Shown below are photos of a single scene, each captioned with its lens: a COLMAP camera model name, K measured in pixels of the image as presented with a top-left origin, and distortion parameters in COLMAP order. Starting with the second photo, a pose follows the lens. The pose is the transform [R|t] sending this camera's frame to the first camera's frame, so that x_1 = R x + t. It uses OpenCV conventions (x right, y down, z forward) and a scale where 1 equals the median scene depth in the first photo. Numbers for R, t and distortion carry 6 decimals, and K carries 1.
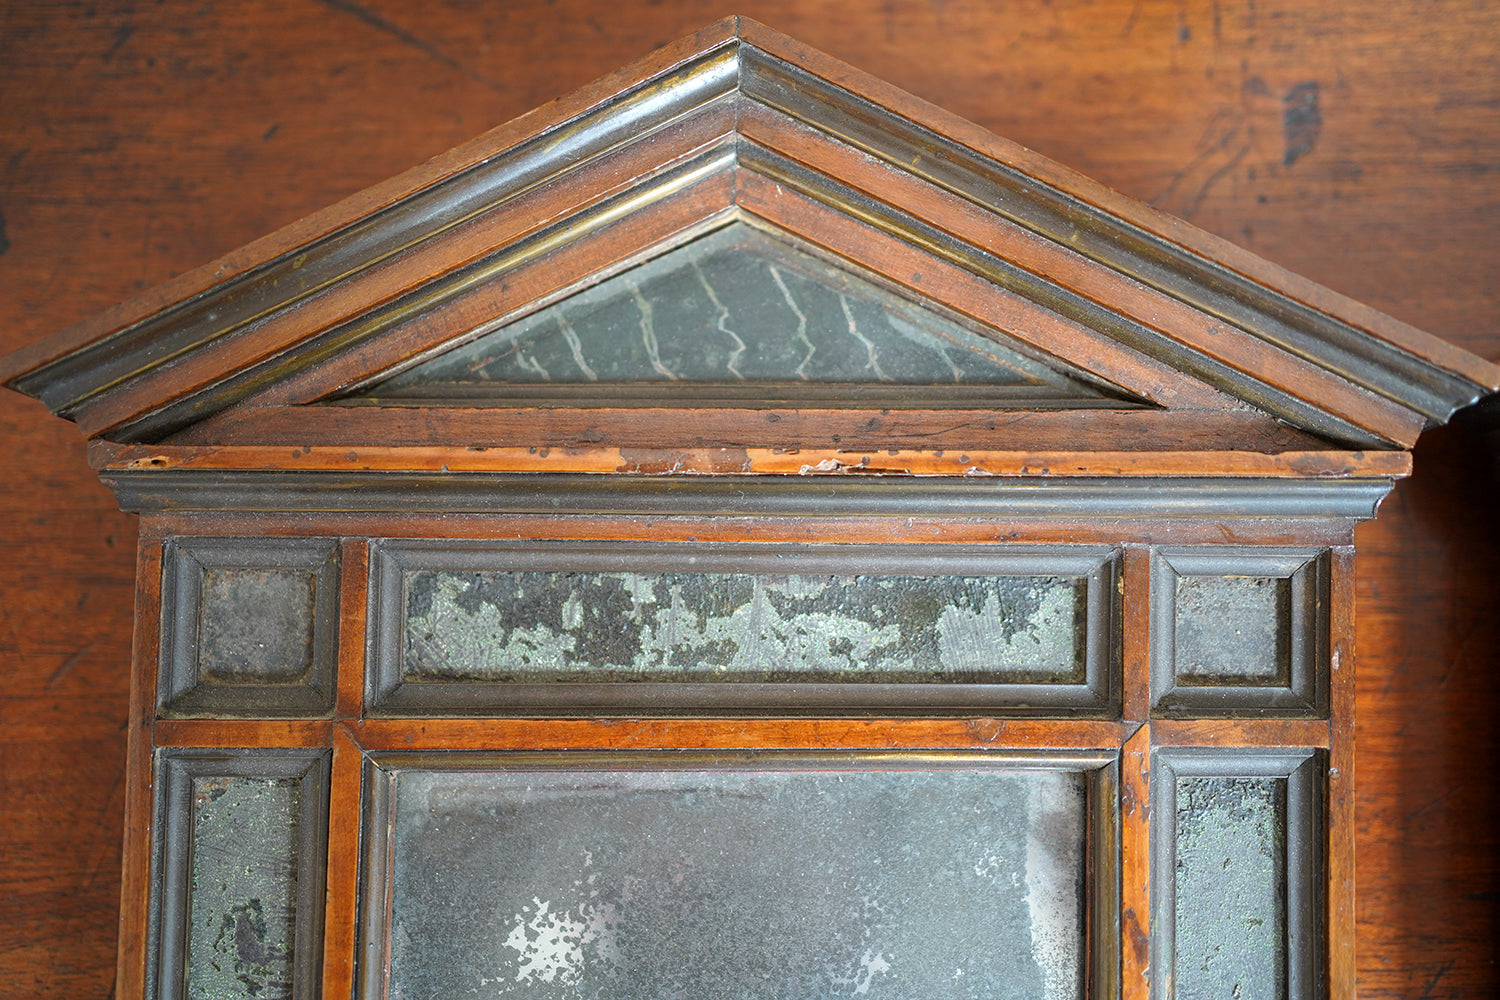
lens RADIAL K [[1505.3, 0, 750.9], [0, 1505.3, 497.6], [0, 0, 1]] dist [0.015802, 0.000000]
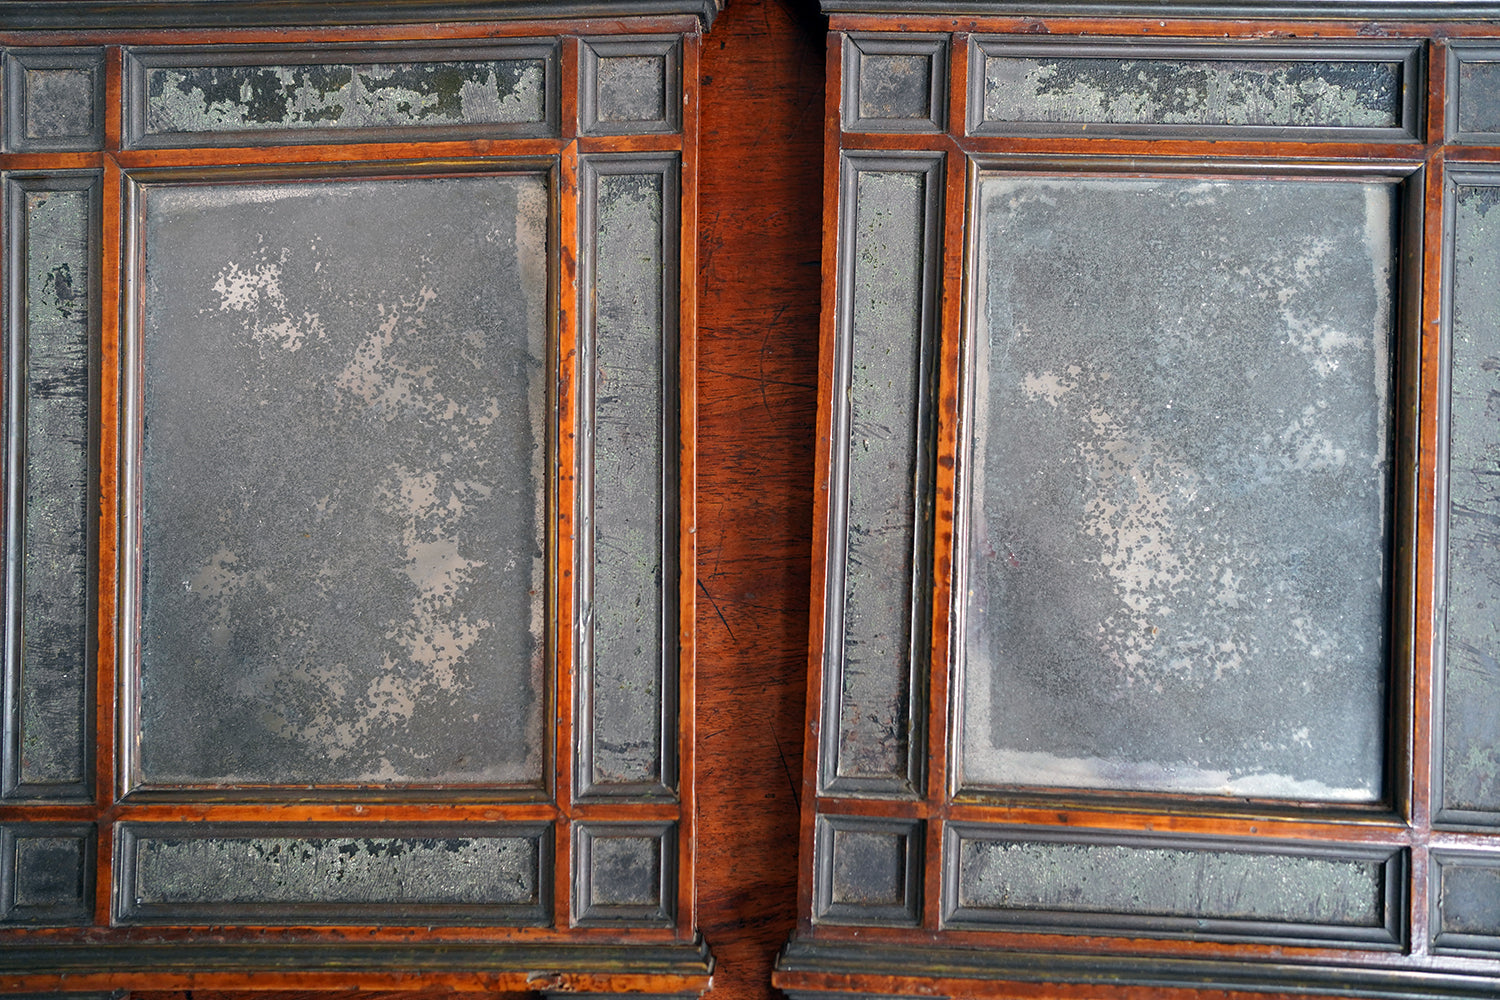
lens RADIAL K [[1505.3, 0, 752.2], [0, 1505.3, 486.3], [0, 0, 1]] dist [0.015802, 0.000000]
pose [[0.999152, -0.019684, -0.036169, 0.501743], [0.020650, 0.999435, 0.026526, 0.486096], [0.035626, -0.027250, 0.998994, -0.683120]]
